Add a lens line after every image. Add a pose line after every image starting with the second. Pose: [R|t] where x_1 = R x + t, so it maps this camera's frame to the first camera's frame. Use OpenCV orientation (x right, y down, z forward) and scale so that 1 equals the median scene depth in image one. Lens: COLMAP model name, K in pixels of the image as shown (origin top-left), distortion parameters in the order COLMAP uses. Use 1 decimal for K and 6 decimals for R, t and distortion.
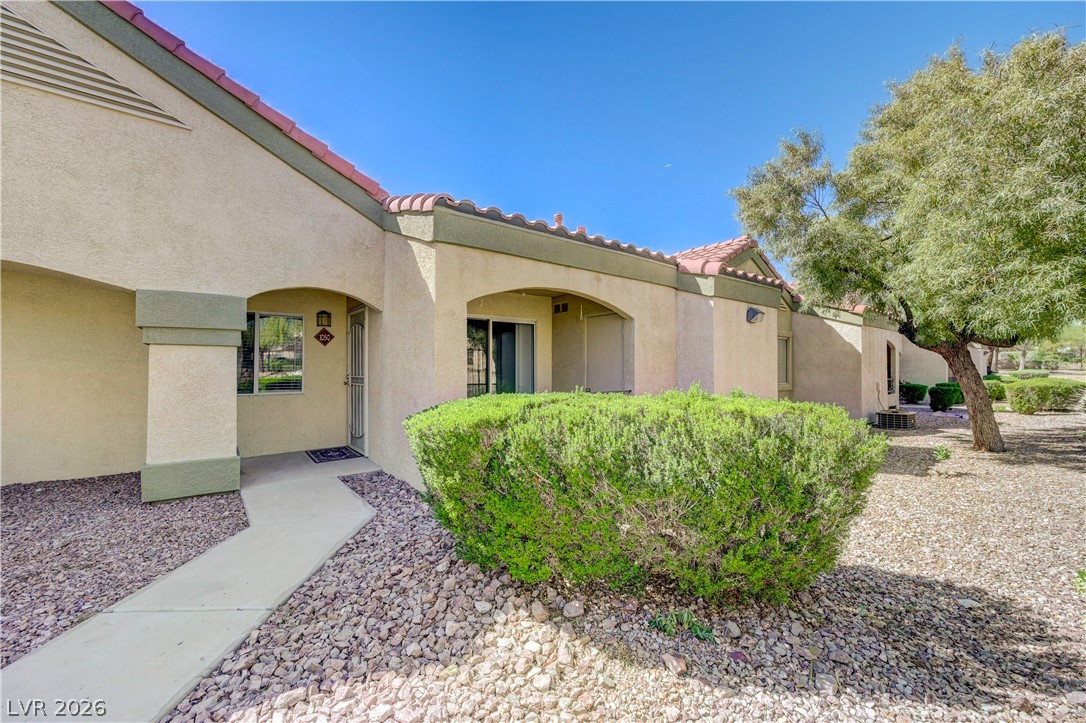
lens RADIAL K [[430.1, 0, 548.9], [0, 430.1, 365.2], [0, 0, 1]] dist [0.000300, 0.000859]
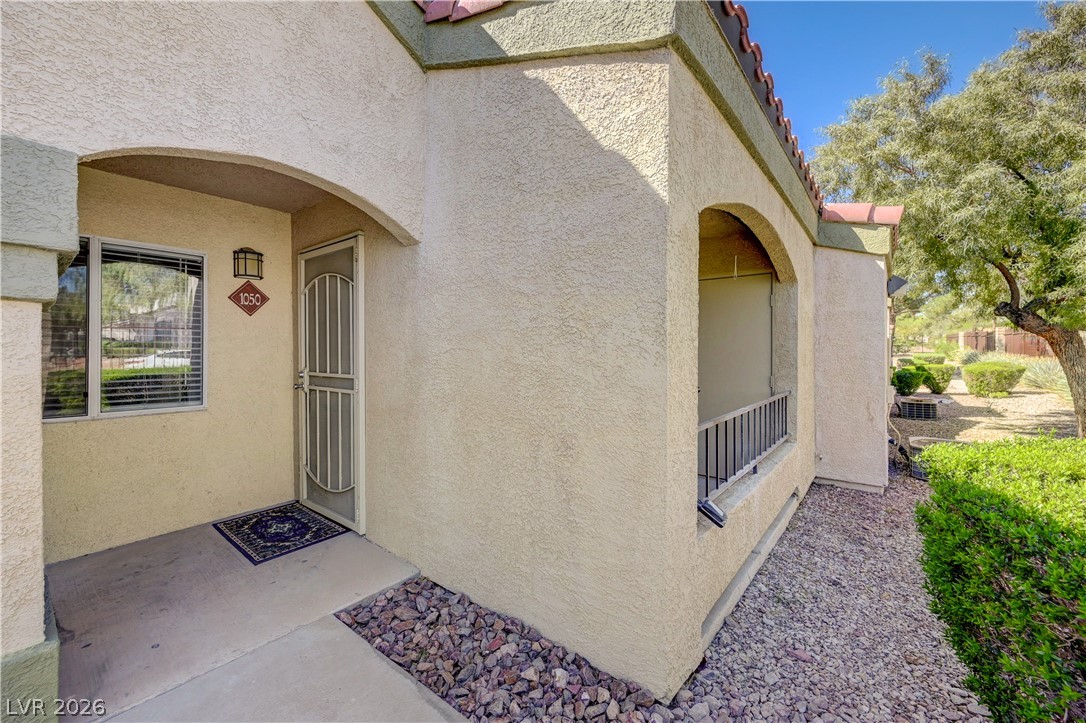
lens RADIAL K [[430.1, 0, 540.6], [0, 430.1, 353.7], [0, 0, 1]] dist [0.000300, 0.000859]
pose [[0.972883, -0.000266, 0.231298, -0.325445], [-0.002837, 0.999910, 0.013084, -0.006889], [-0.231281, -0.013386, 0.972795, 0.446369]]
